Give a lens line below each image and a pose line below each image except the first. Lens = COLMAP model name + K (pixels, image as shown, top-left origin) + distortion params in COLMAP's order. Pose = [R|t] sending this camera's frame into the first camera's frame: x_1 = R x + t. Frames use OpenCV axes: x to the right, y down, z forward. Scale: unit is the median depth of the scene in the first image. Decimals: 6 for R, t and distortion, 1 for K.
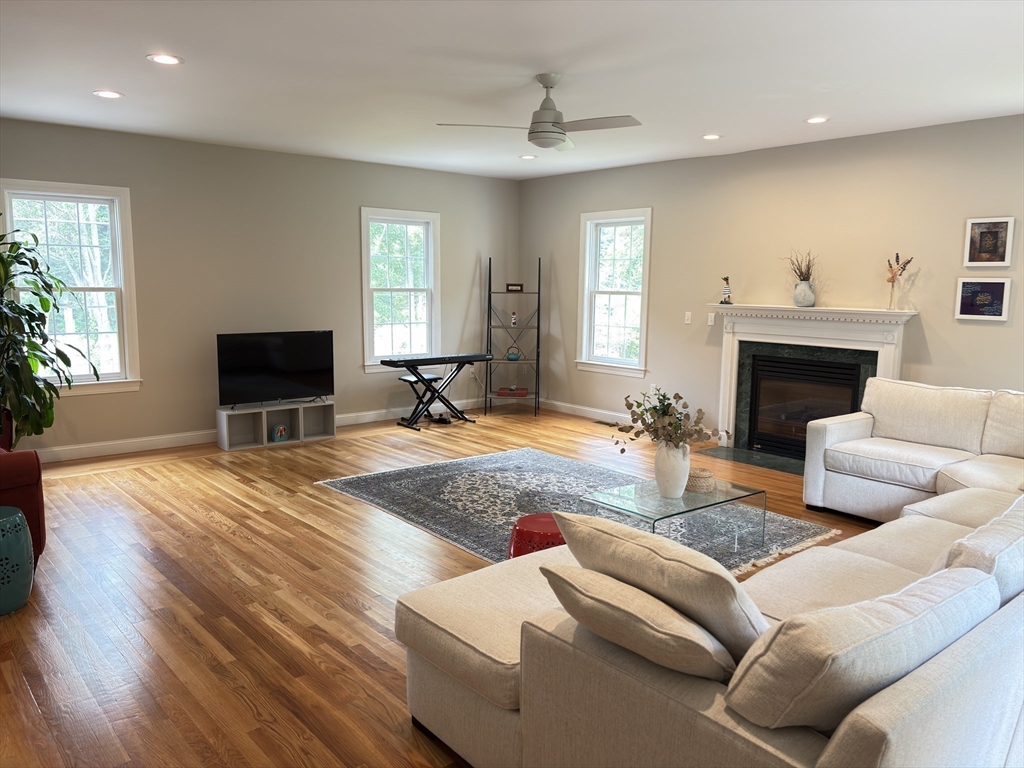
lens RADIAL K [[783.1, 0, 518.8], [0, 783.1, 390.1], [0, 0, 1]] dist [0.032749, -0.008210]
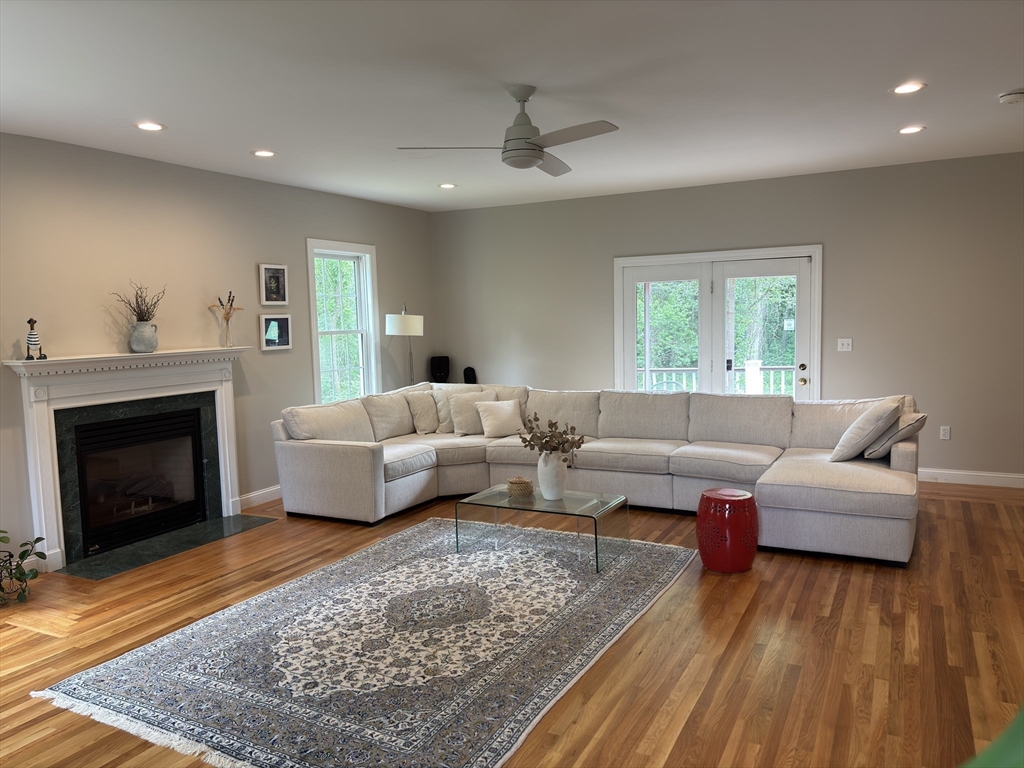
lens RADIAL K [[783.1, 0, 516.3], [0, 783.1, 376.0], [0, 0, 1]] dist [0.032749, -0.008210]
pose [[-0.385900, -0.083924, 0.918715, -0.661204], [0.144852, 0.977989, 0.150183, -0.178912], [-0.911098, 0.191033, -0.365250, 1.135837]]
